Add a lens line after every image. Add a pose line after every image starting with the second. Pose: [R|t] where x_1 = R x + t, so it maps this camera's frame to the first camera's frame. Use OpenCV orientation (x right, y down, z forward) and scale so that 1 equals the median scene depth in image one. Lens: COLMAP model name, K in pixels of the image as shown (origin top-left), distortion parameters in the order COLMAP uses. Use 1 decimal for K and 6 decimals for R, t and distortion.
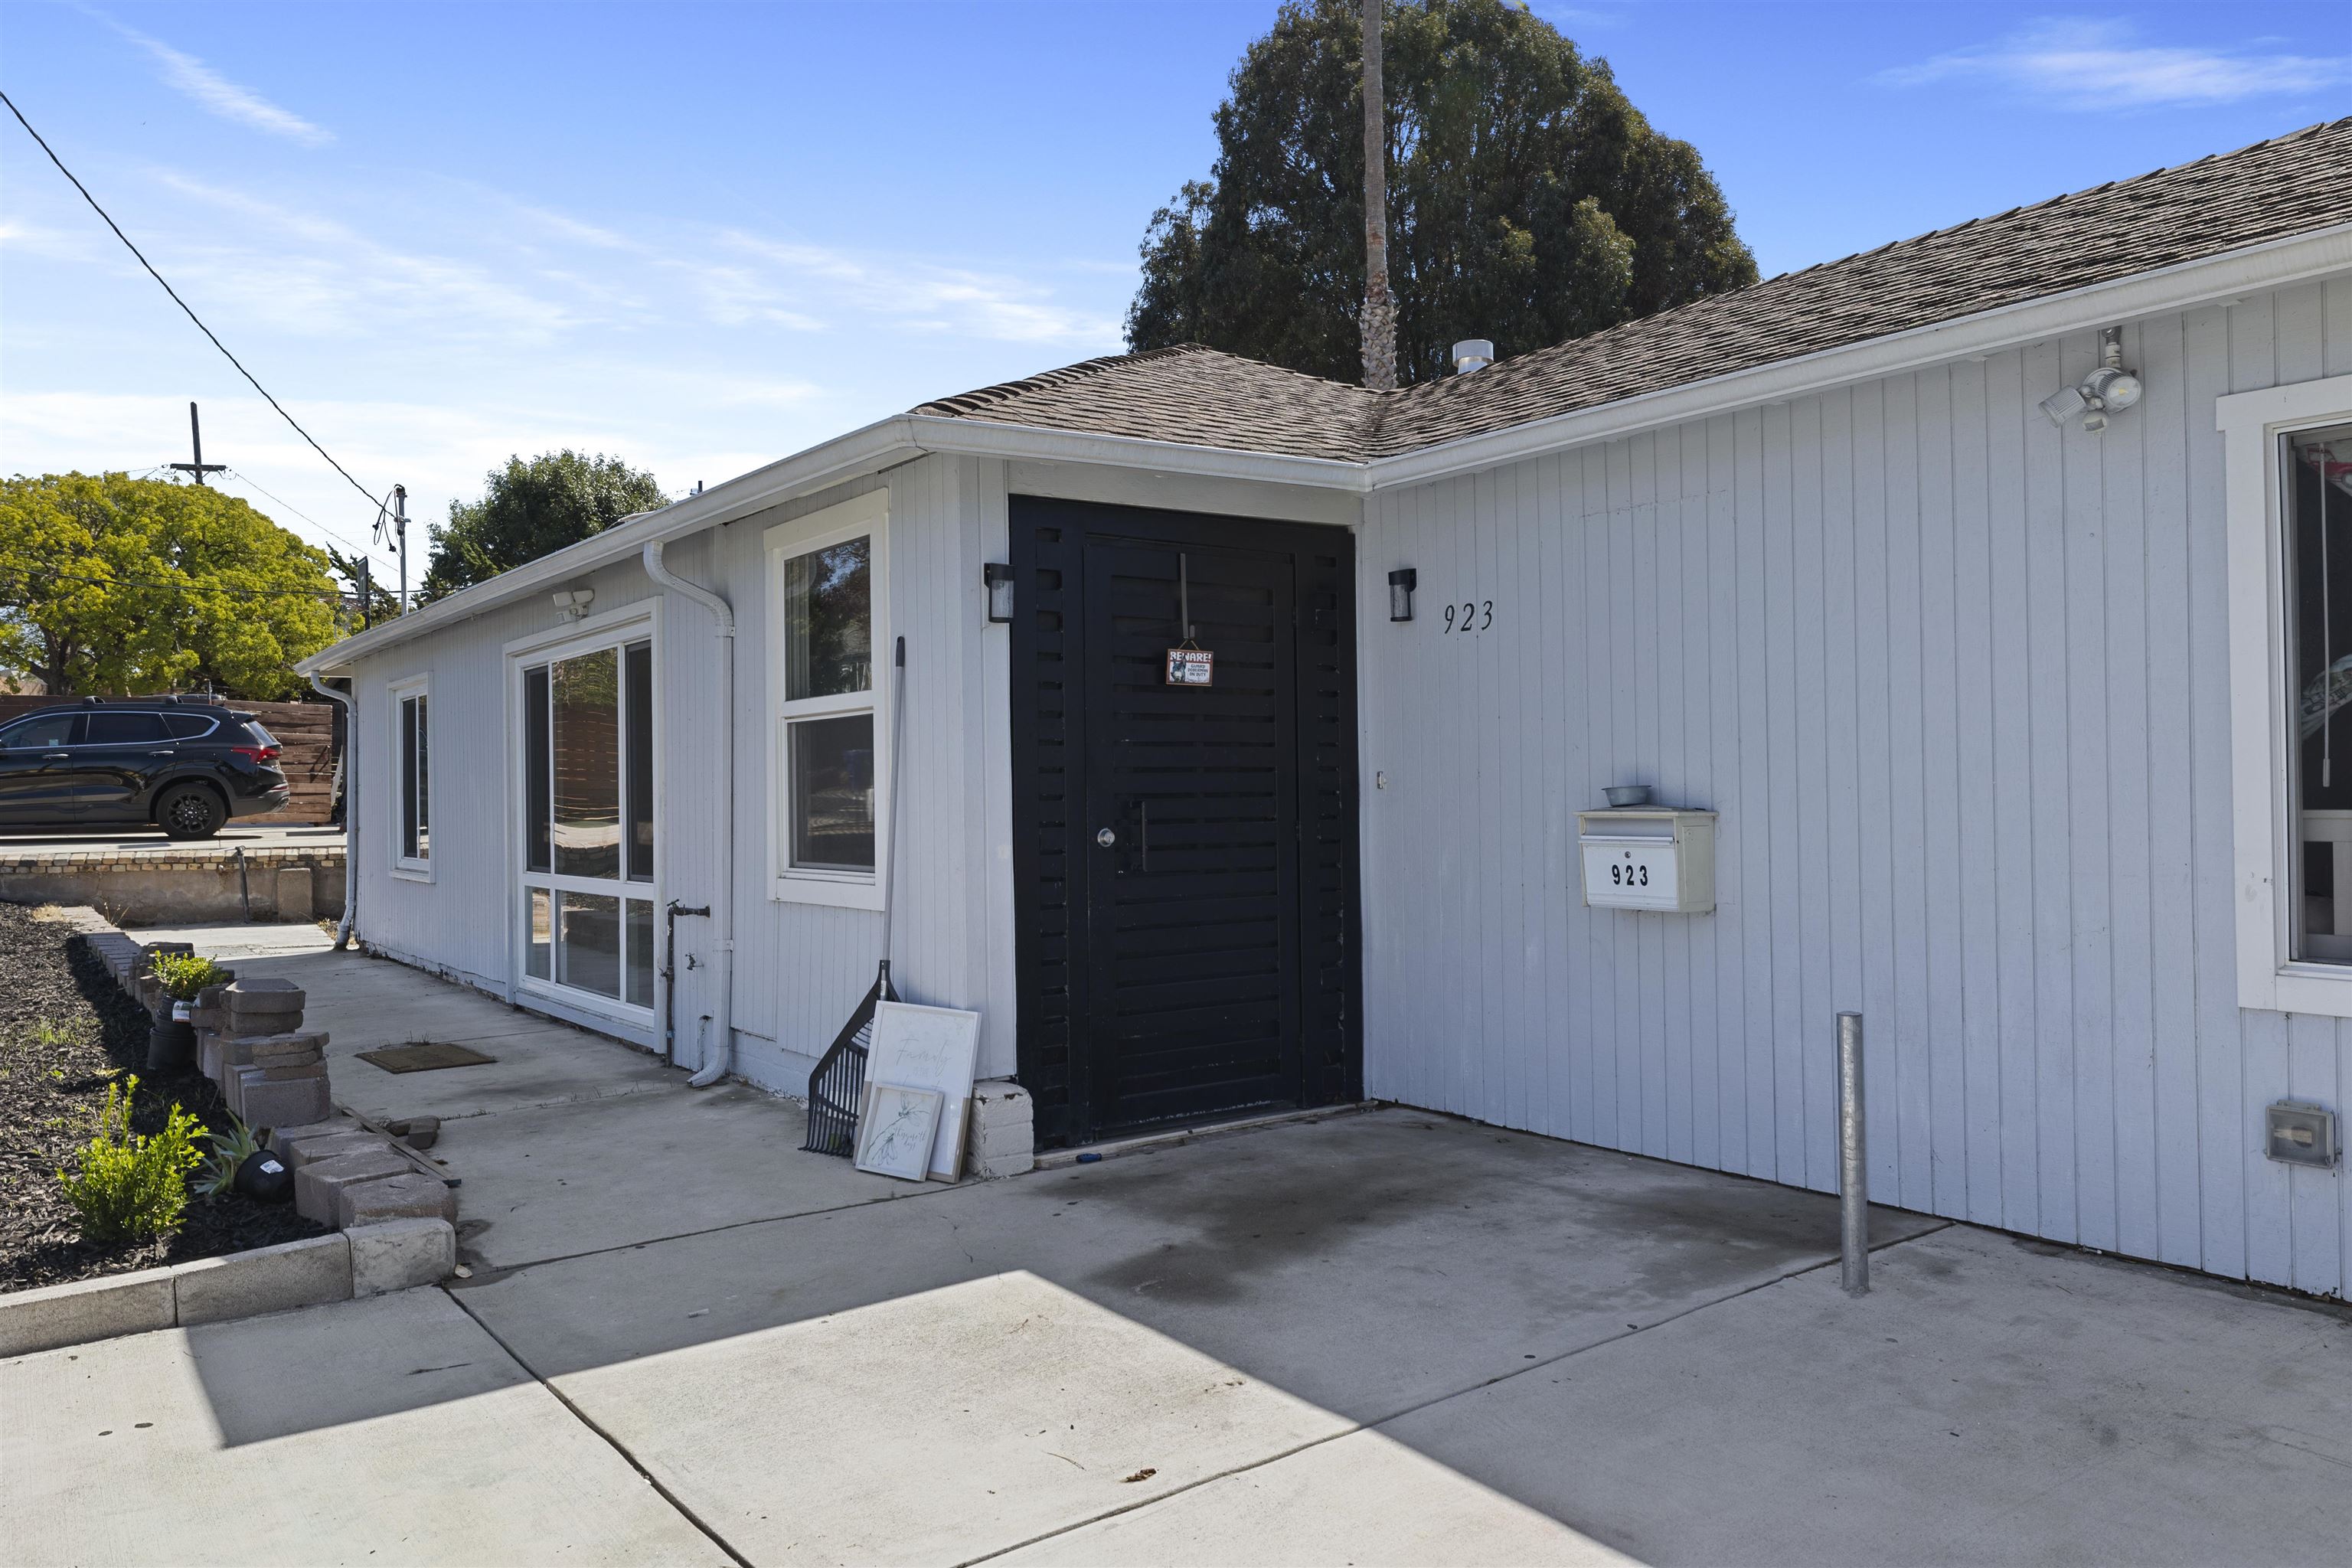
lens RADIAL K [[1663.2, 0, 1152.7], [0, 1663.2, 773.1], [0, 0, 1]] dist [0.001237, 0.002537]
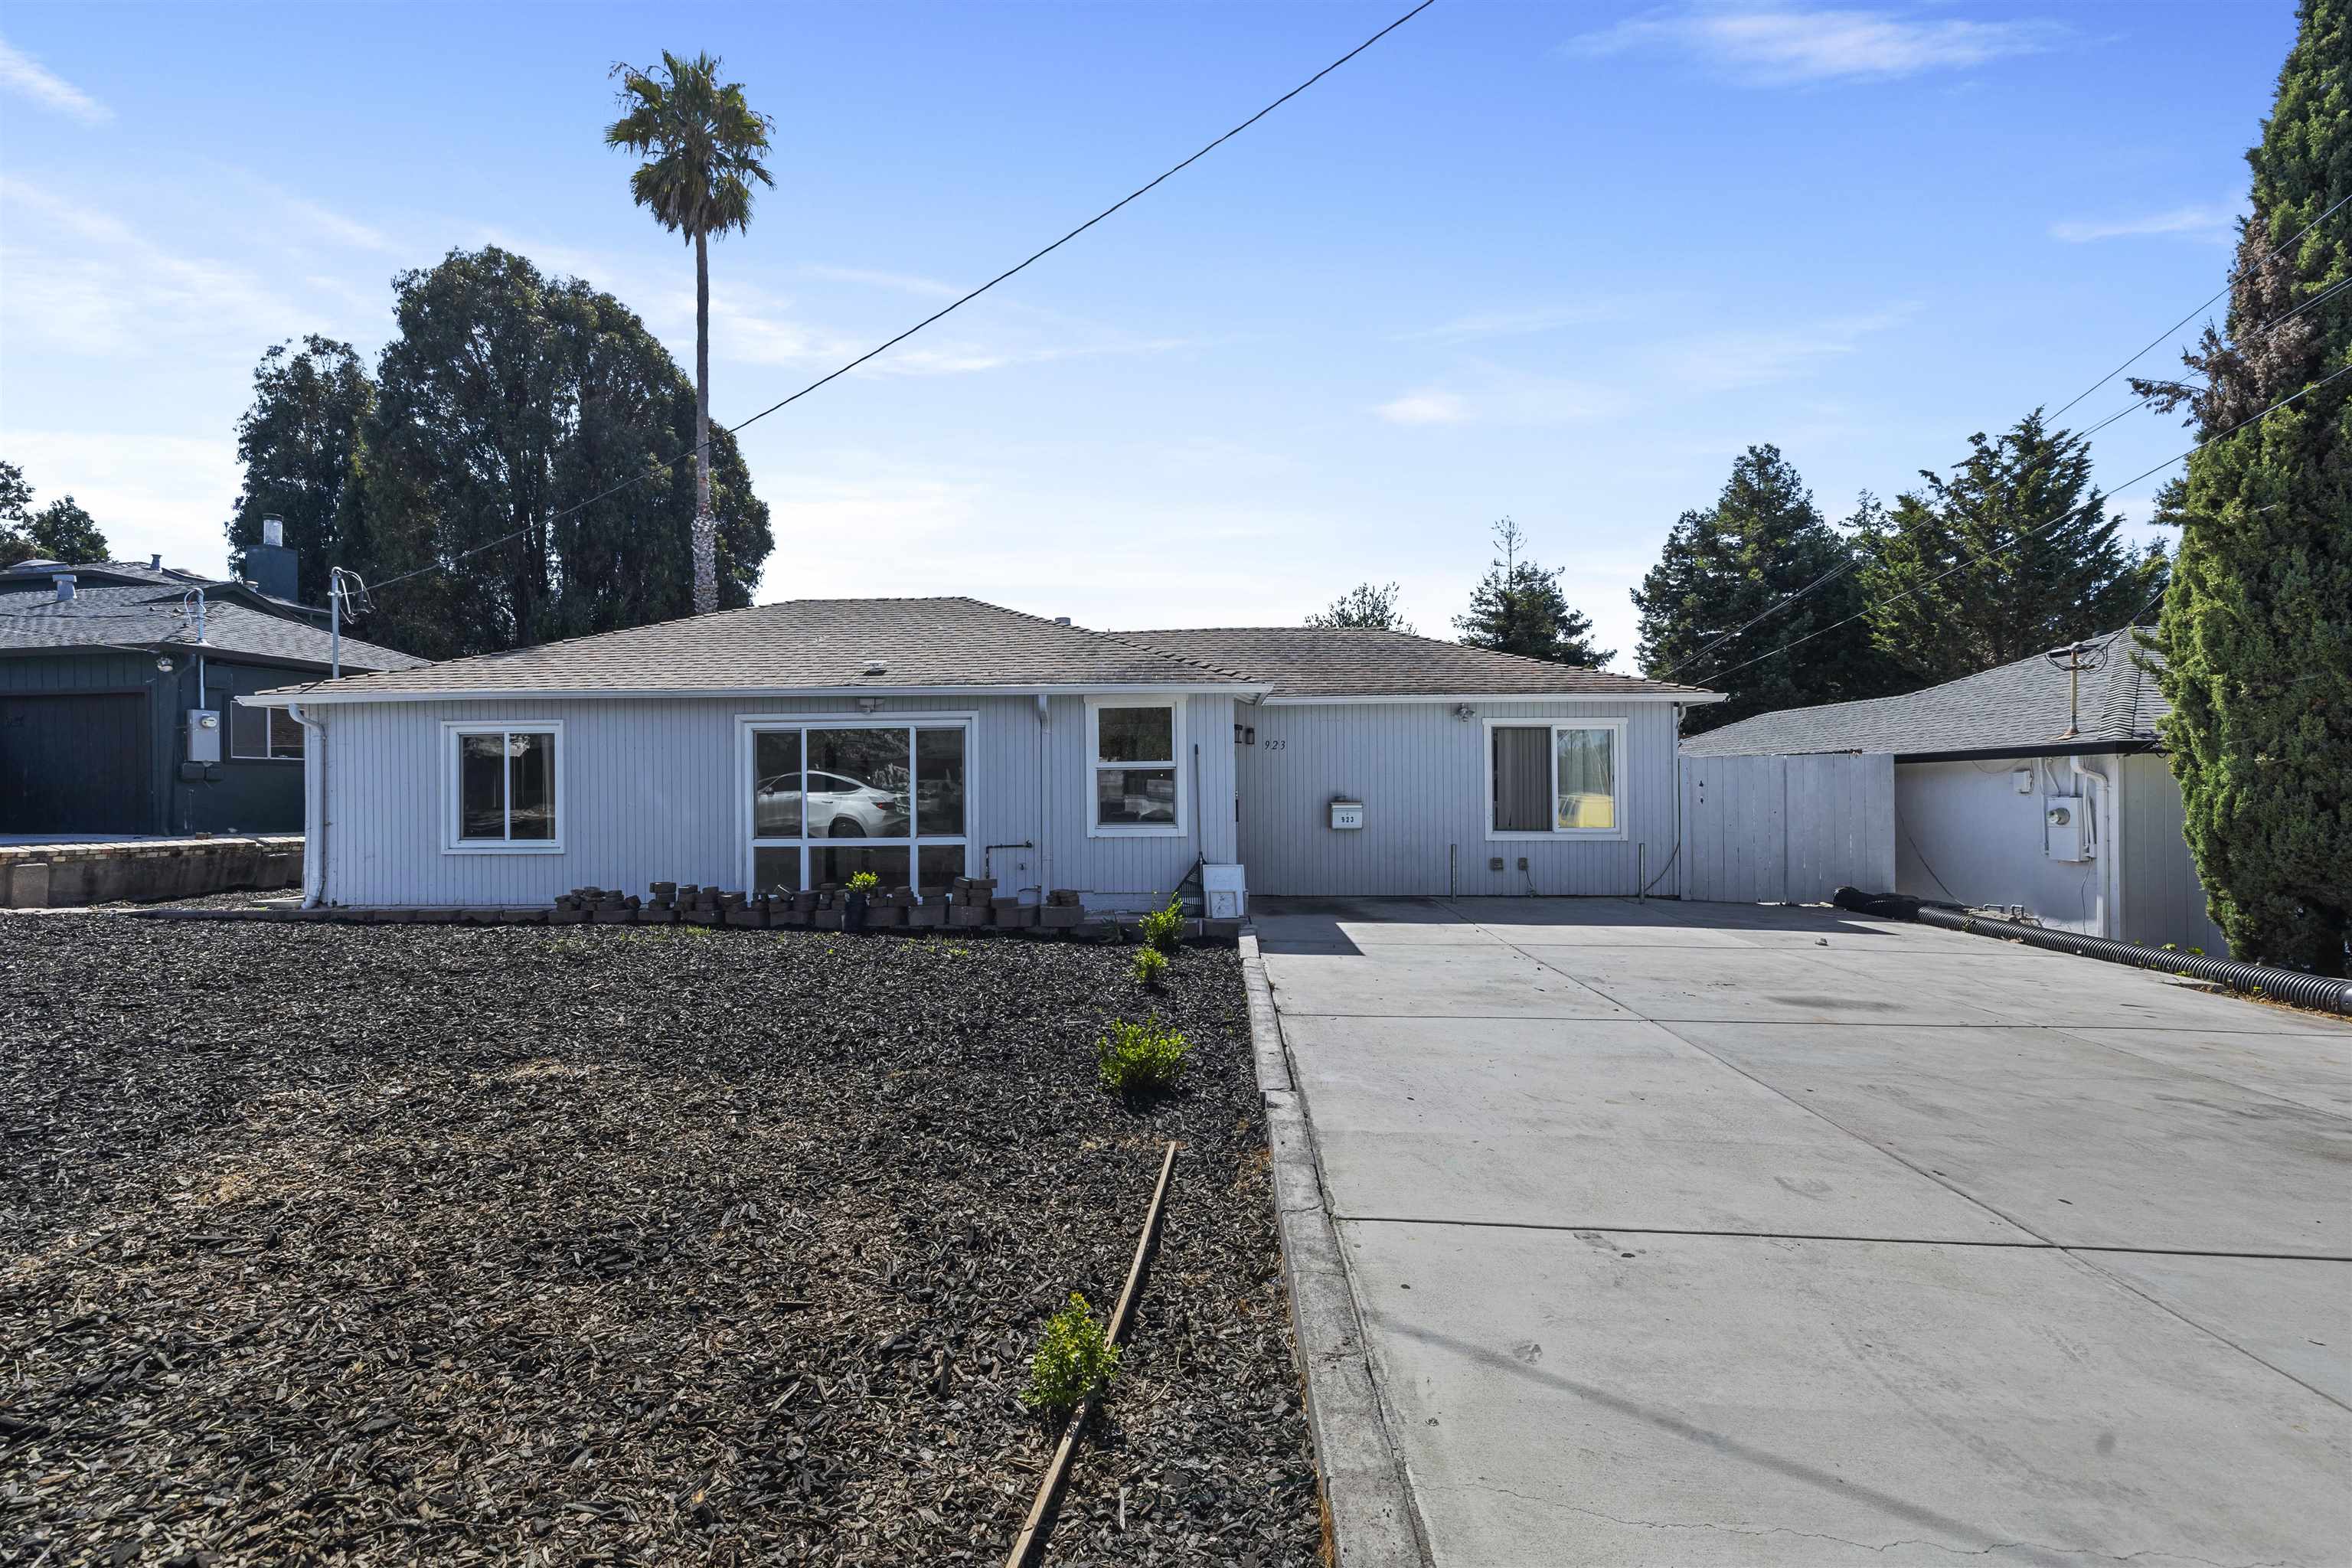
lens RADIAL K [[999.2, 0, 1171.0], [0, 999.2, 786.6], [0, 0, 1]] dist [-0.000092, 0.001196]
pose [[0.614866, 0.016144, 0.788466, -0.243982], [-0.009152, 0.999869, -0.013336, 0.002894], [-0.788579, 0.000984, 0.614933, -0.010580]]
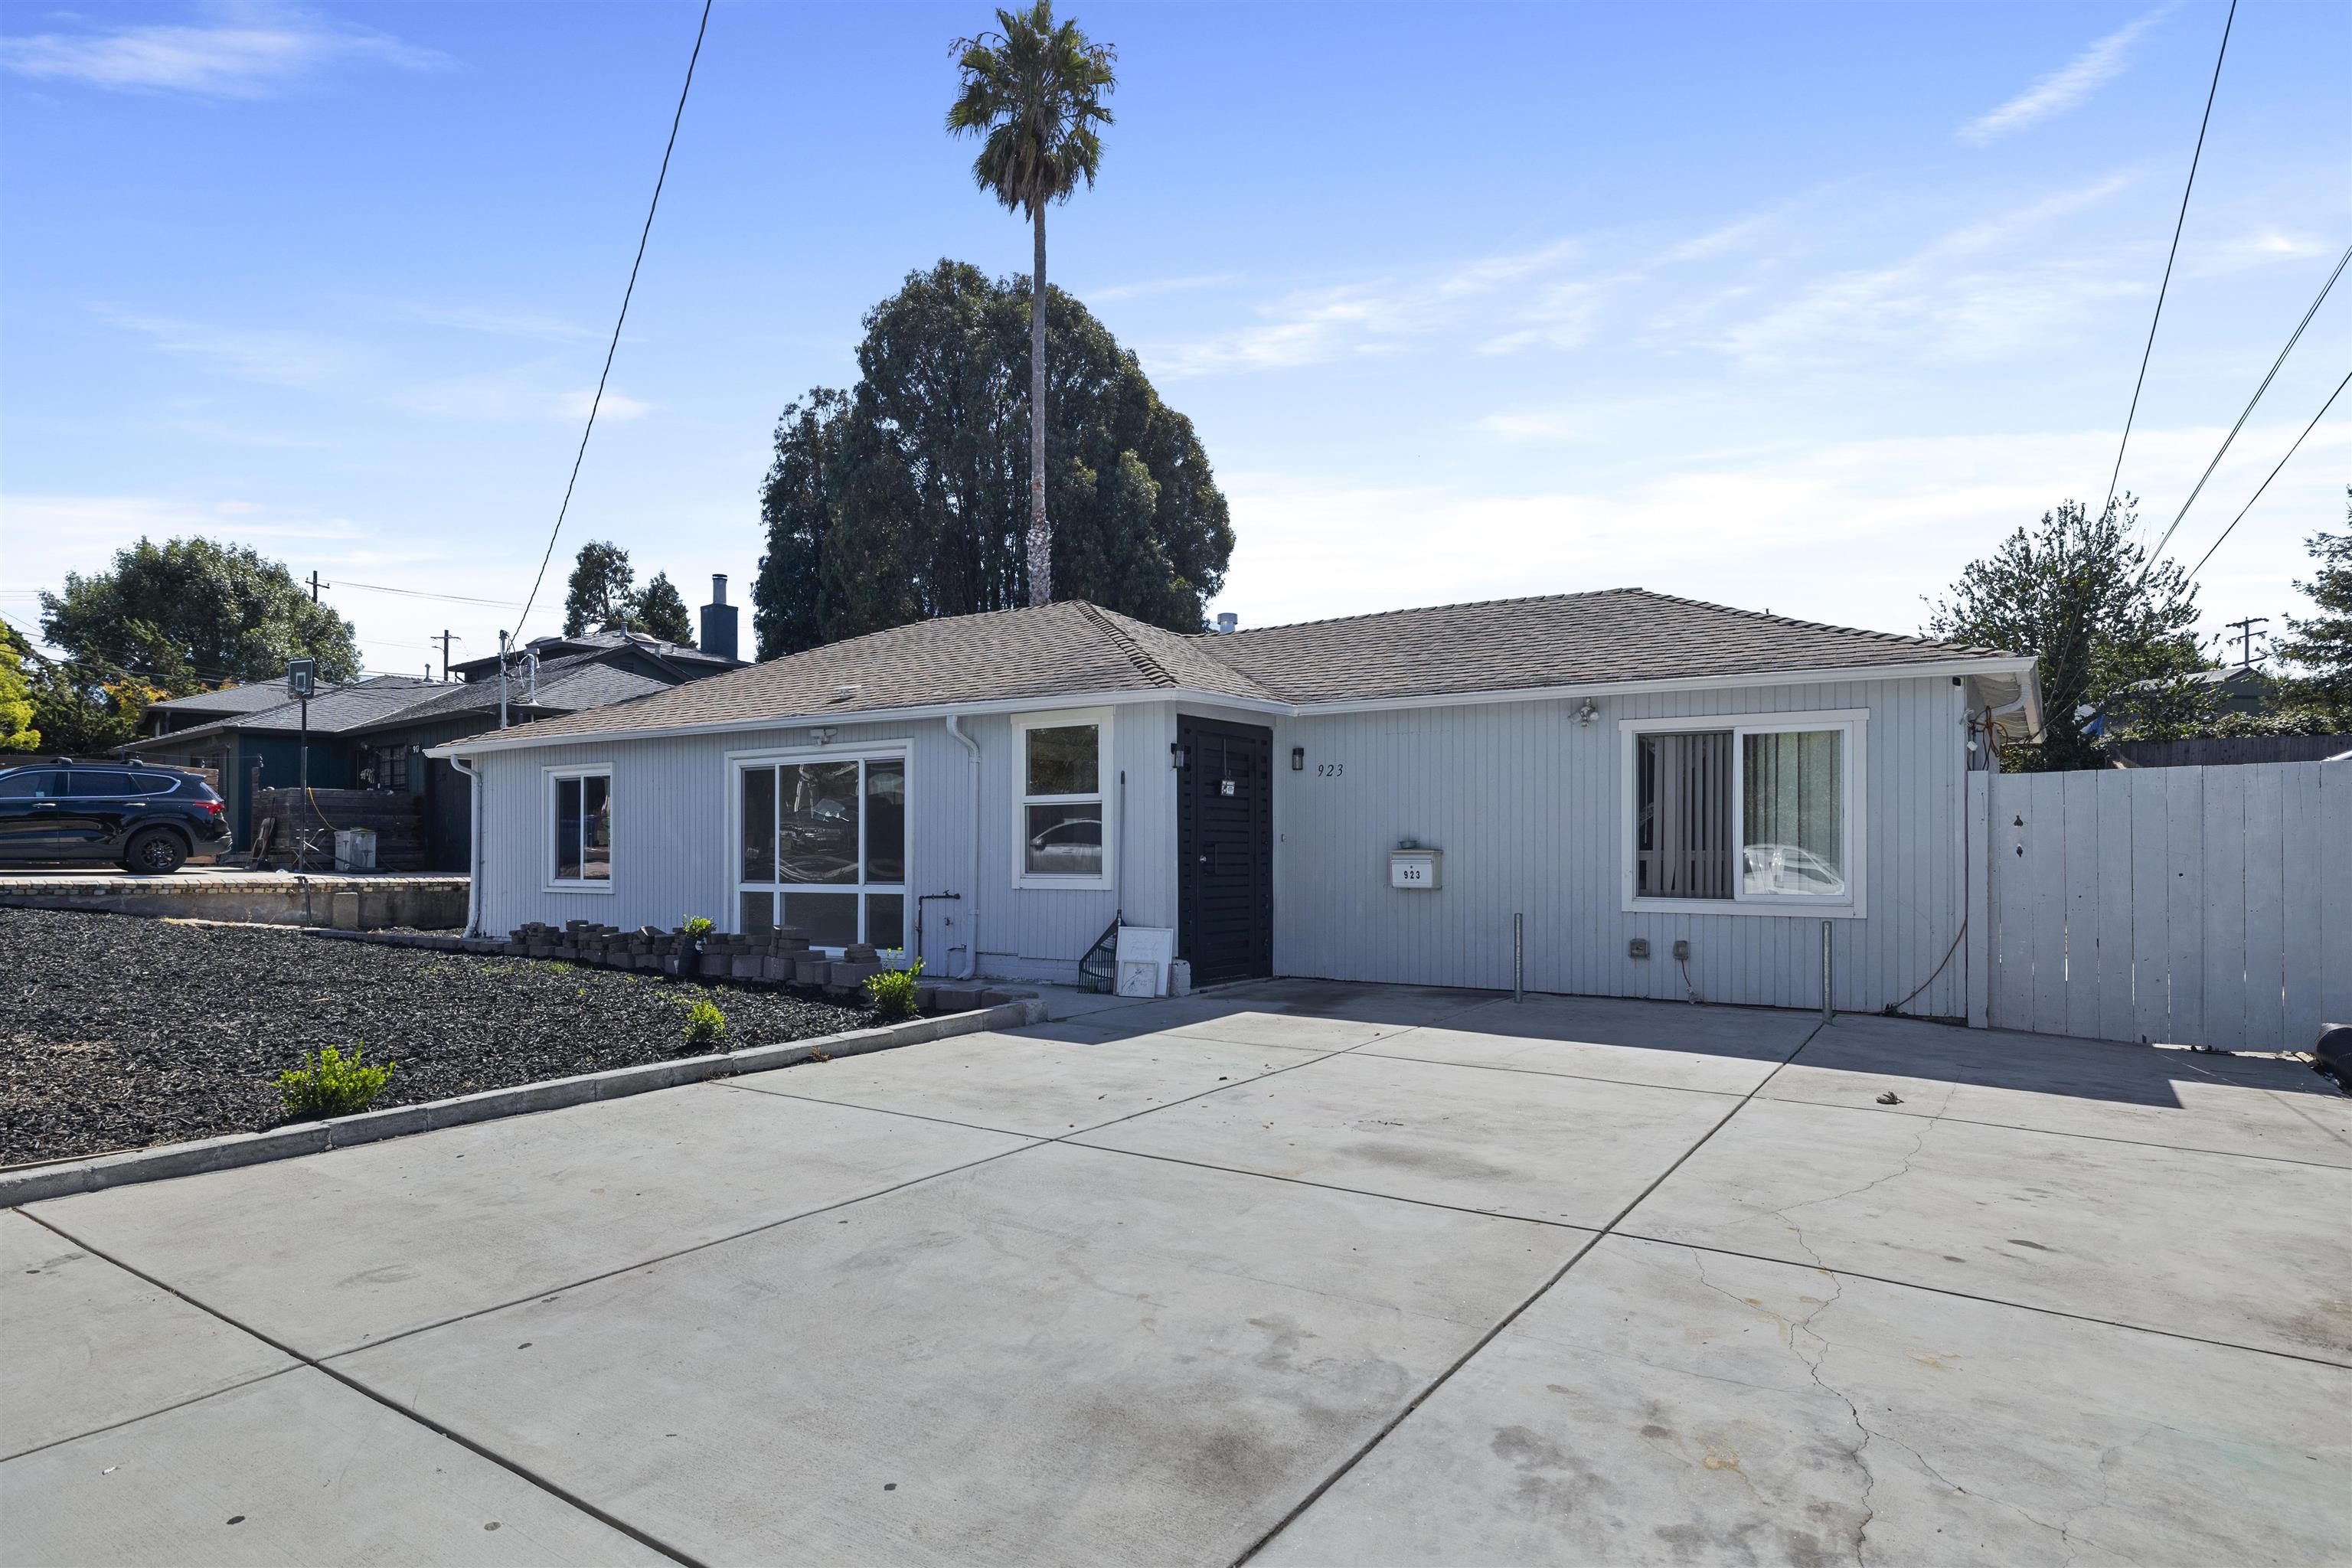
lens RADIAL K [[1346.1, 0, 1175.2], [0, 1346.1, 850.2], [0, 0, 1]] dist [-0.004818, 0.003195]
pose [[0.934912, 0.017827, 0.354431, -0.113891], [-0.018733, 0.999824, -0.000876, 0.004397], [-0.354384, -0.005821, 0.935082, -0.118677]]
